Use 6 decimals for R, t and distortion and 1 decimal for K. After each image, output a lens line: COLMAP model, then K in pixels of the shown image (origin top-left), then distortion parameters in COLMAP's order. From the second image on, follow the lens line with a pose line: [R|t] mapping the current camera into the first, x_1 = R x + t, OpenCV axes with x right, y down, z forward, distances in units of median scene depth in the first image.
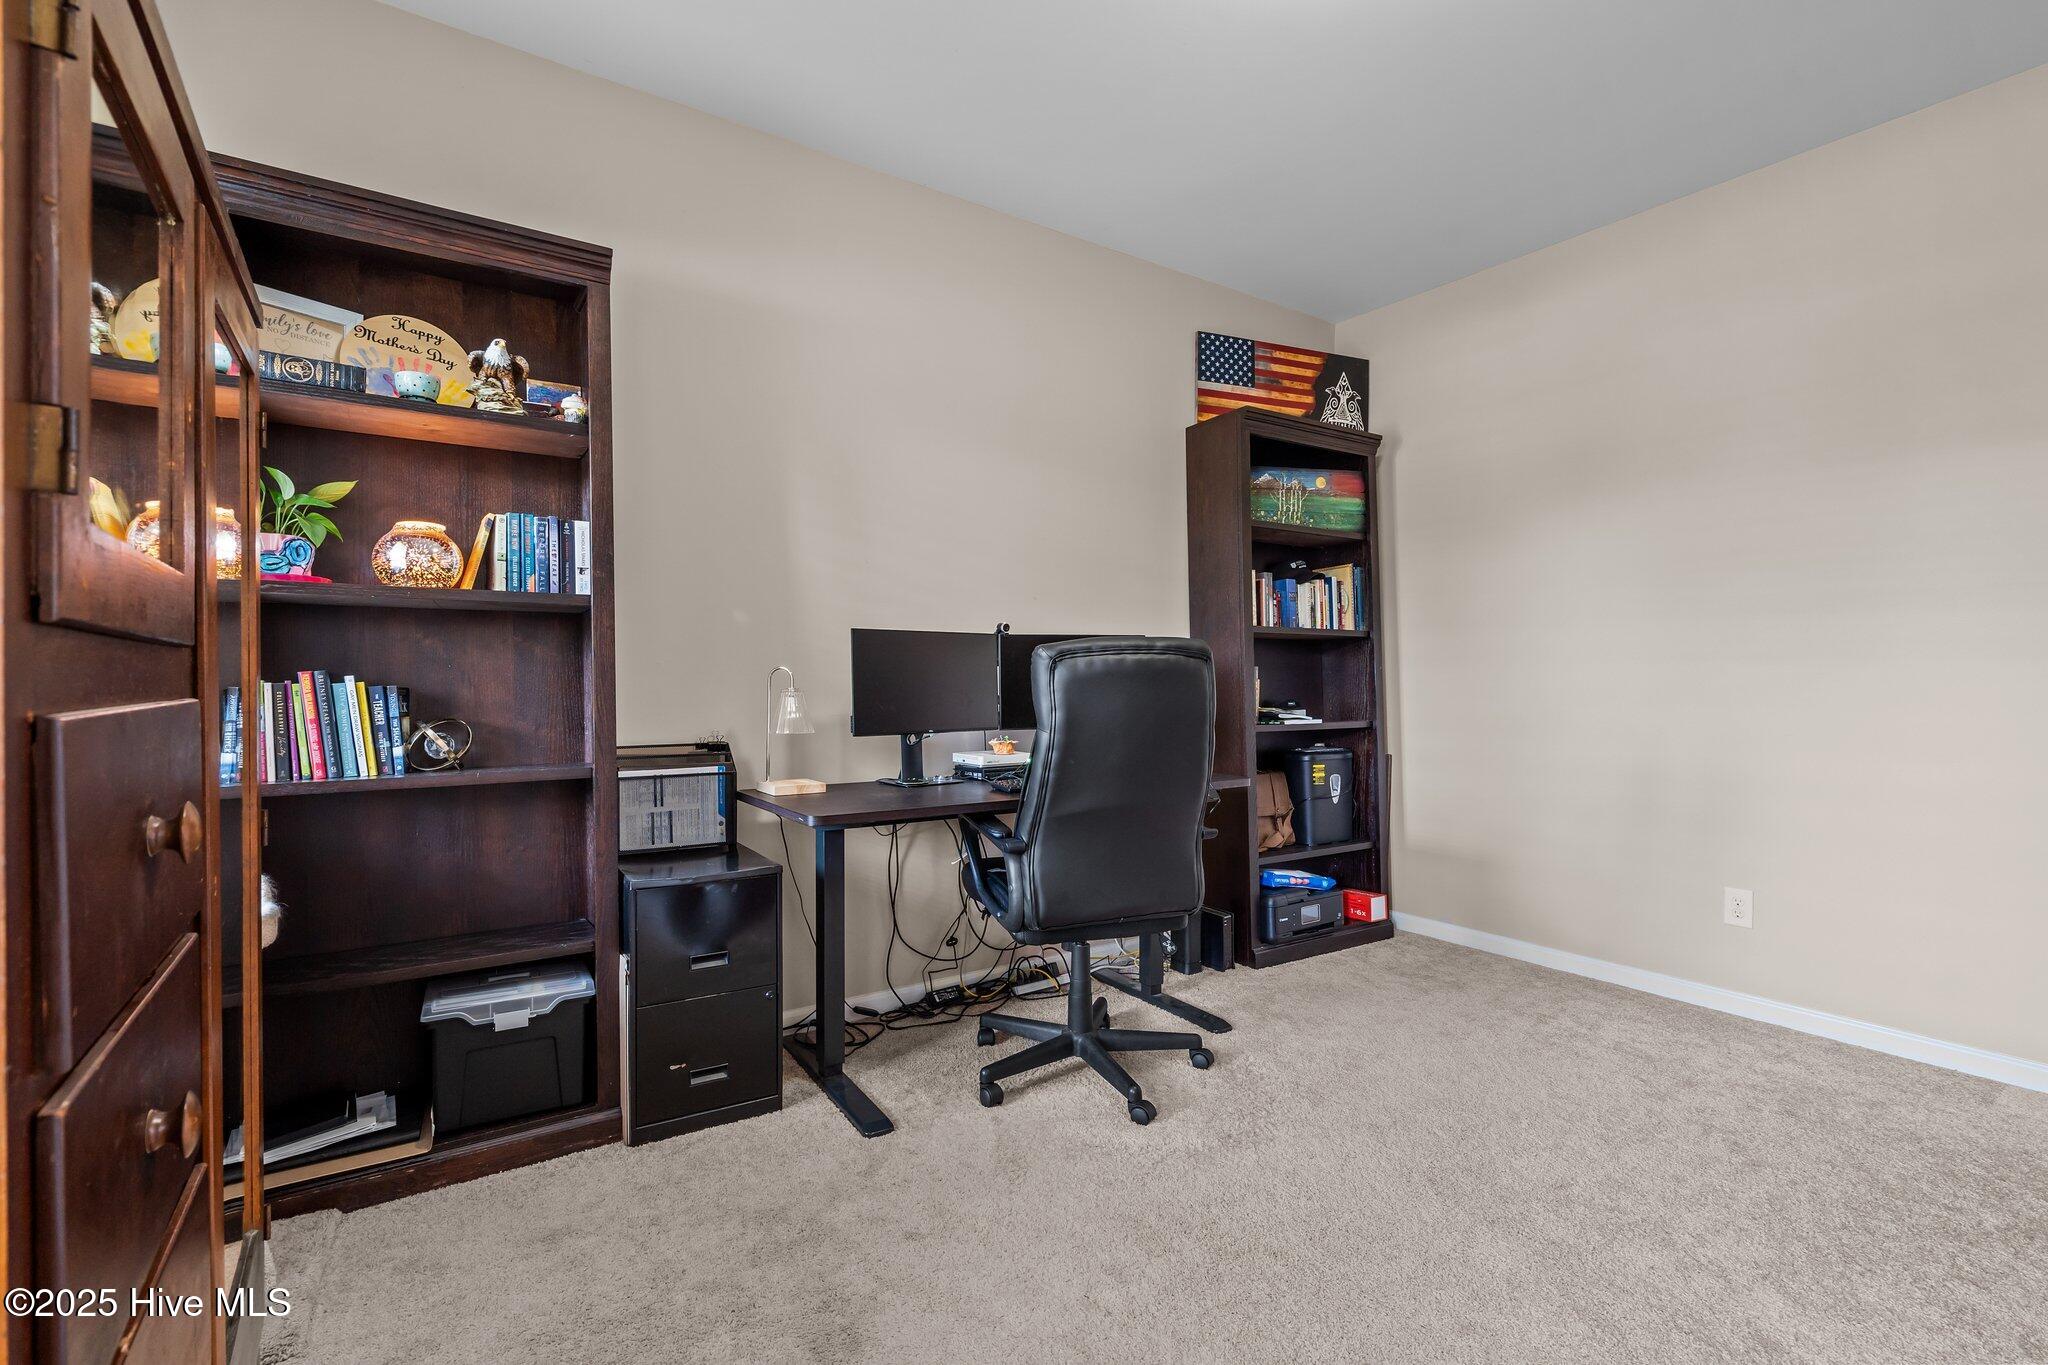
lens RADIAL K [[946.5, 0, 1011.9], [0, 946.5, 673.9], [0, 0, 1]] dist [-0.003915, -0.000111]
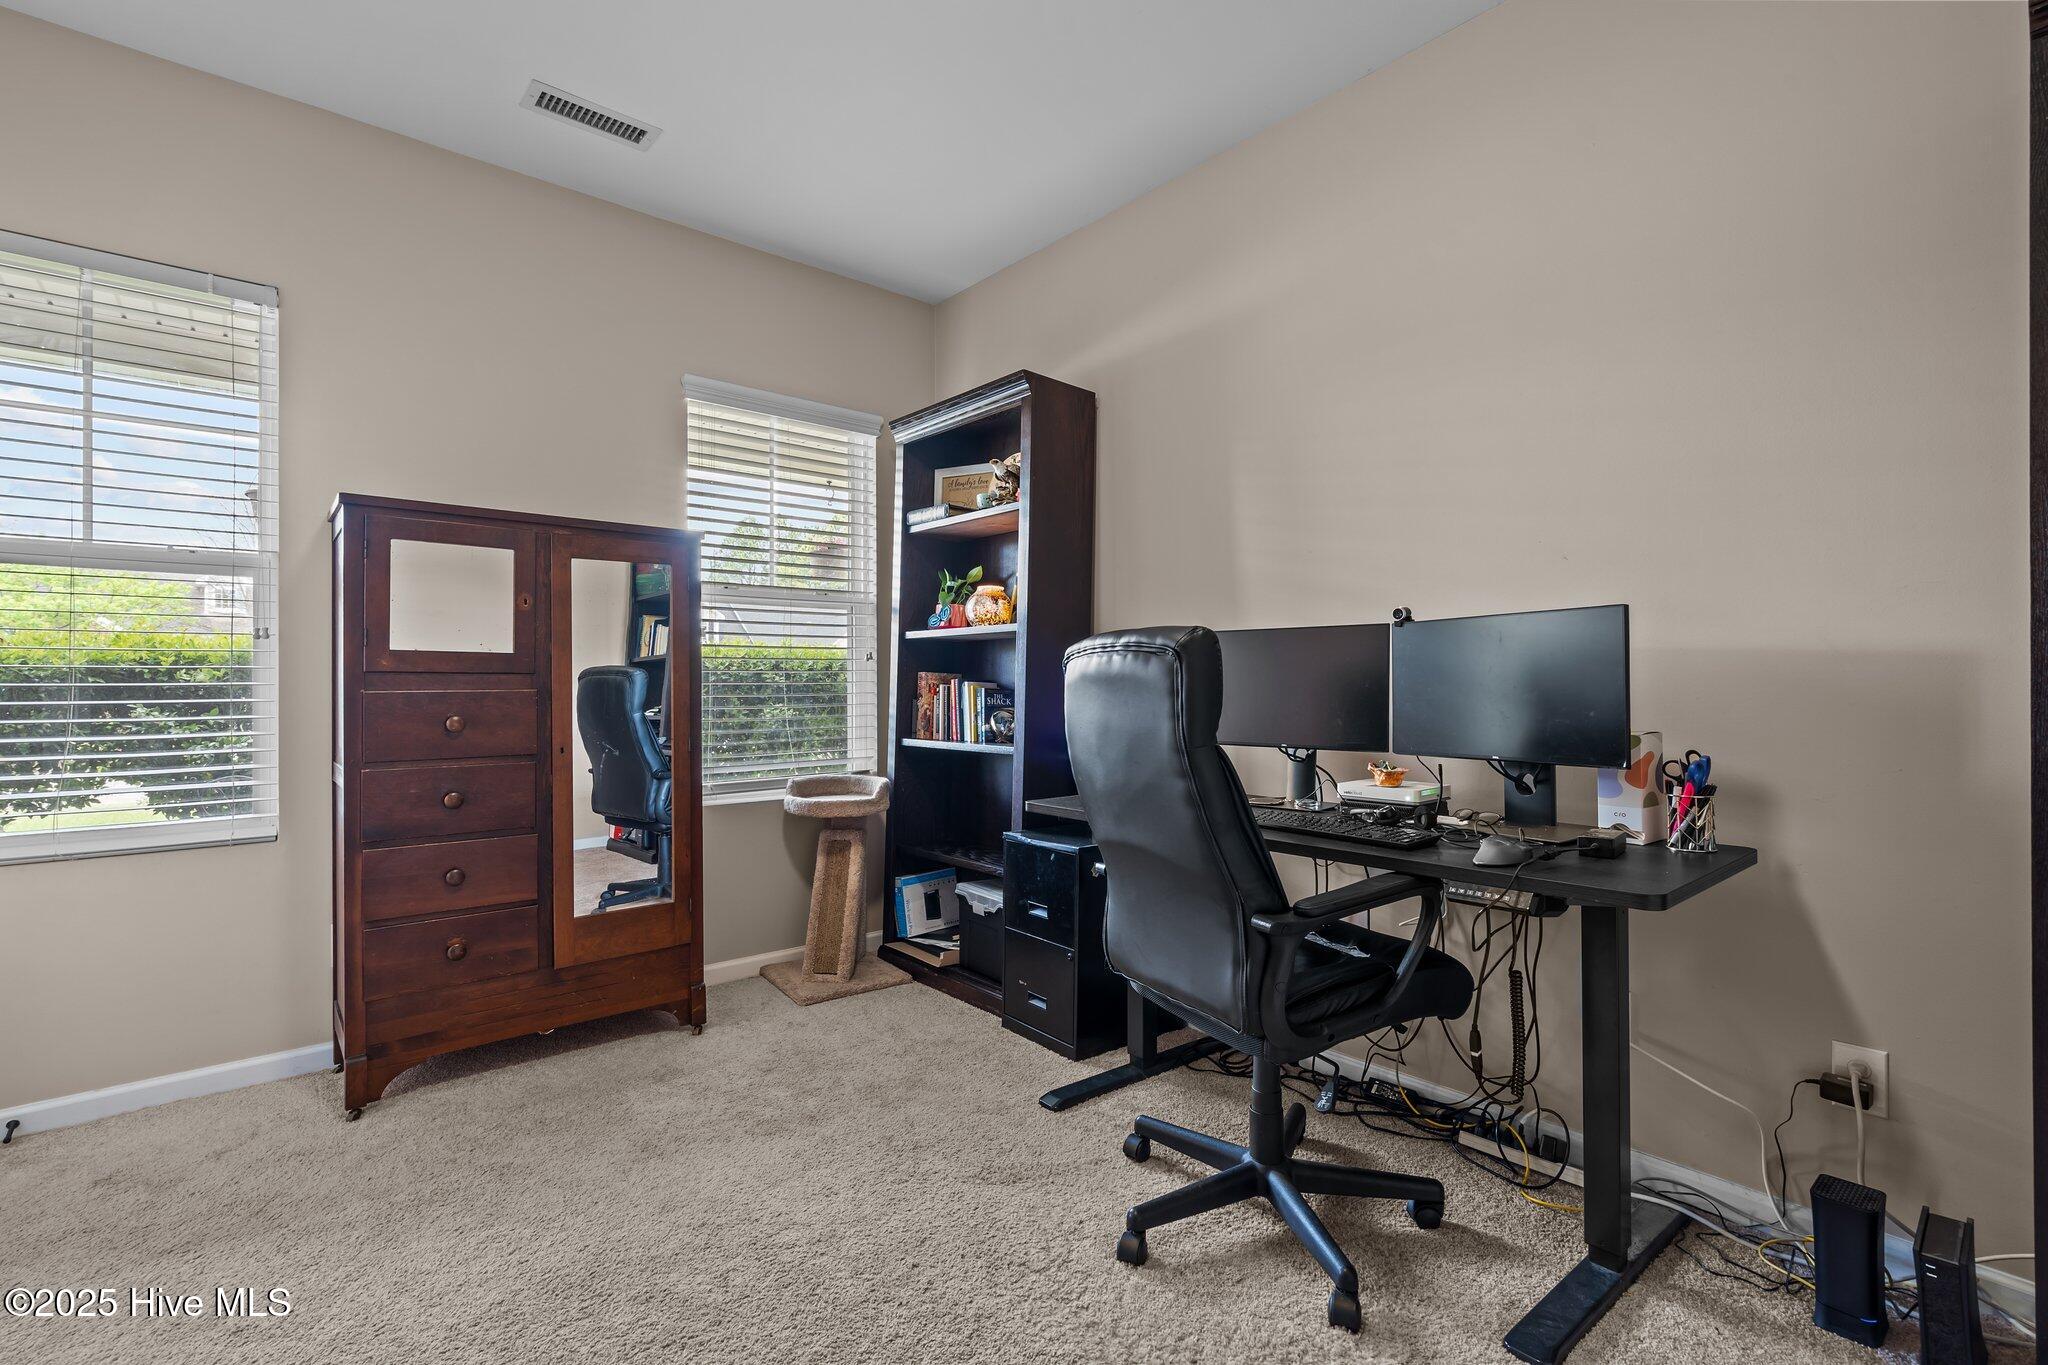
lens RADIAL K [[946.5, 0, 1015.7], [0, 946.5, 681.4], [0, 0, 1]] dist [-0.003915, -0.000111]
pose [[0.098055, -0.000849, -0.995181, 0.888306], [0.001594, 0.999998, -0.000696, 0.003910], [0.995180, -0.001518, 0.098056, 0.821339]]
